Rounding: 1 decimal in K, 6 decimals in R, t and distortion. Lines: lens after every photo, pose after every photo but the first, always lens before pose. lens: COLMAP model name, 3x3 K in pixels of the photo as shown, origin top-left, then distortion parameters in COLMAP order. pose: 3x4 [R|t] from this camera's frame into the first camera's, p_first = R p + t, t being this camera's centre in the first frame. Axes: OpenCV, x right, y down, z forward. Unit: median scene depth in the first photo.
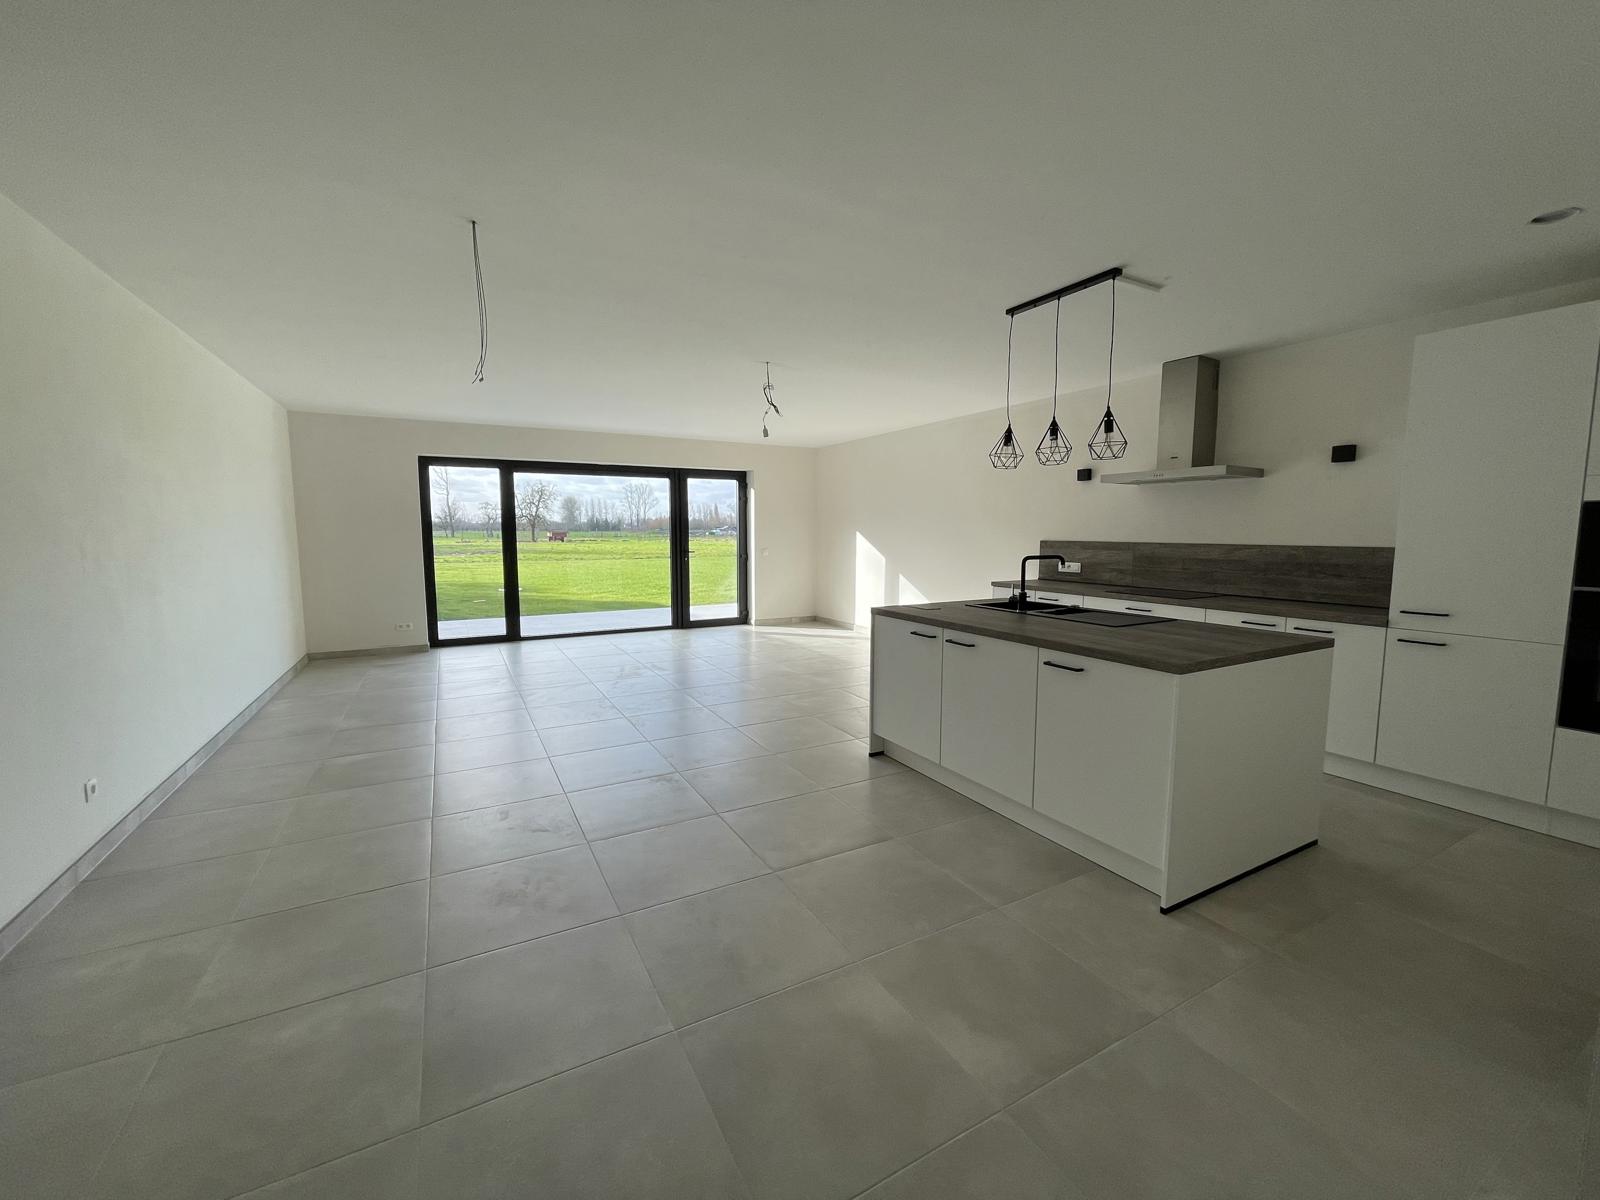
lens RADIAL K [[640.8, 0, 797.3], [0, 640.8, 600.7], [0, 0, 1]] dist [-0.004685, 0.000496]
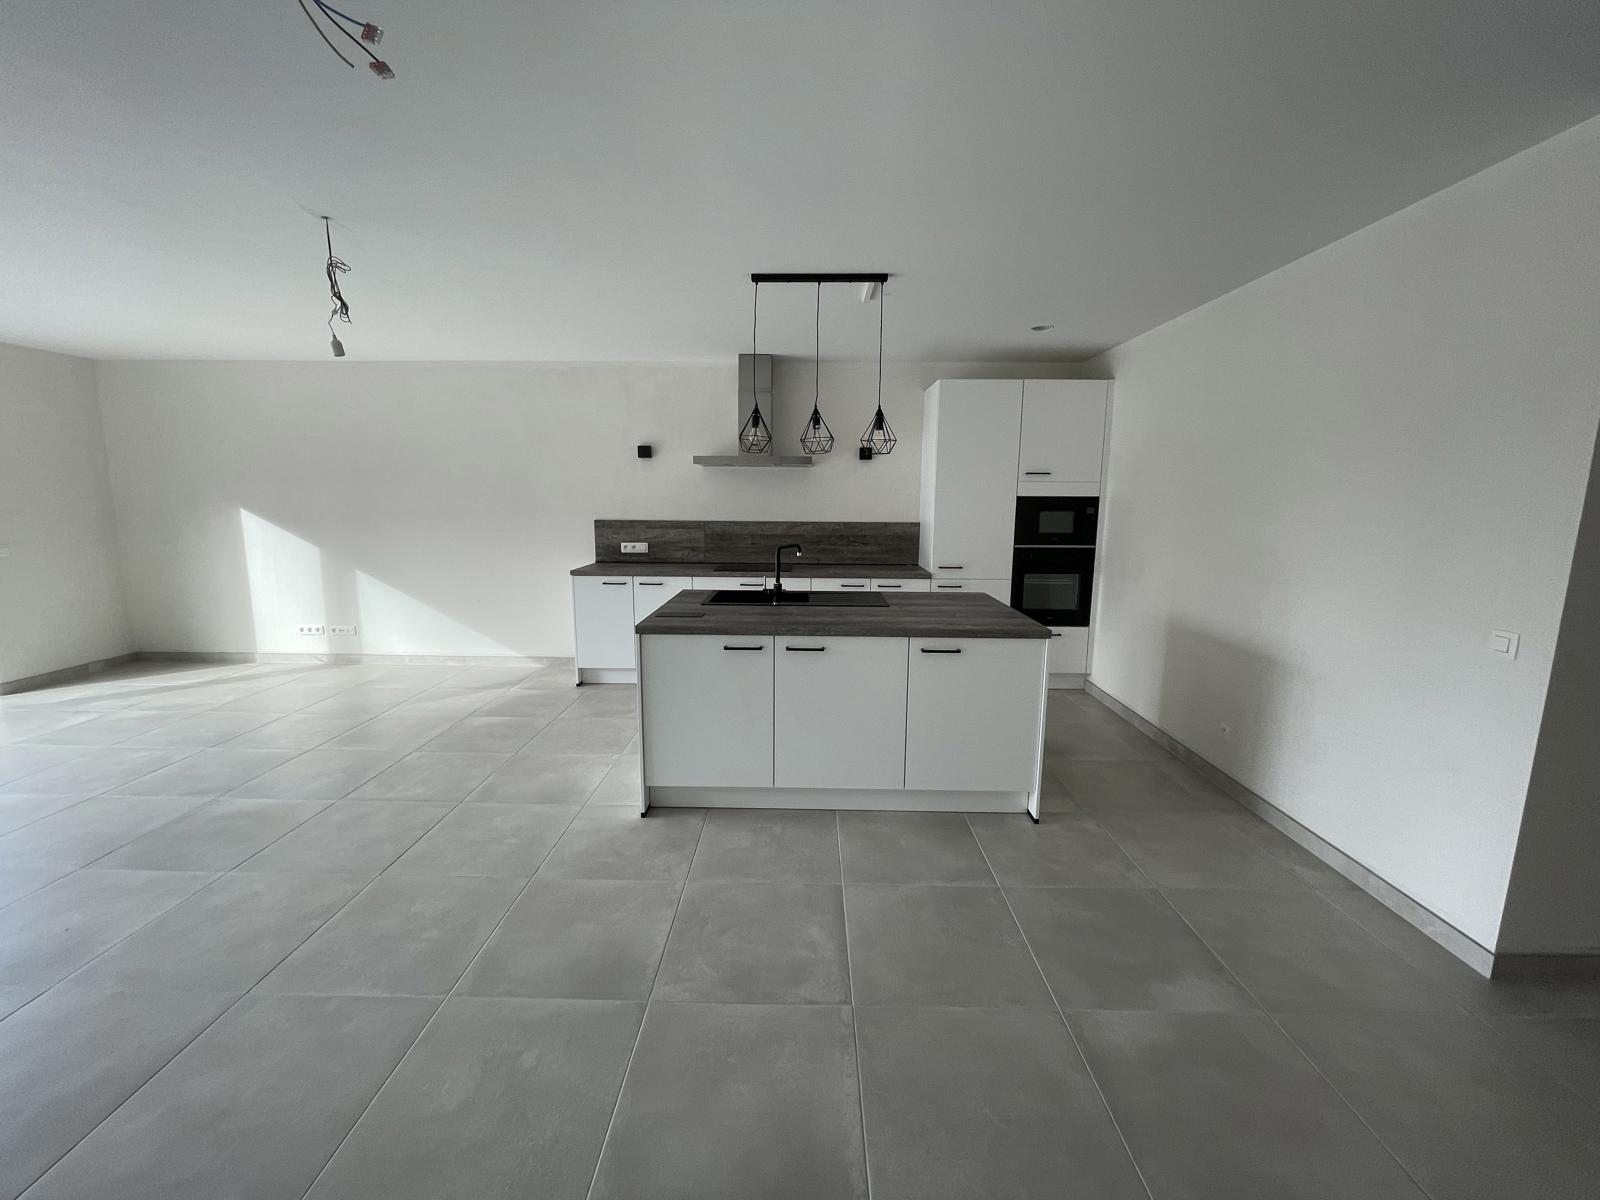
lens RADIAL K [[640.8, 0, 805.2], [0, 640.8, 594.2], [0, 0, 1]] dist [-0.004685, 0.000496]
pose [[0.495804, -0.128552, 0.858867, -0.375149], [0.089519, 0.991280, 0.096694, -0.070361], [-0.863808, 0.028944, 0.502989, 0.395457]]
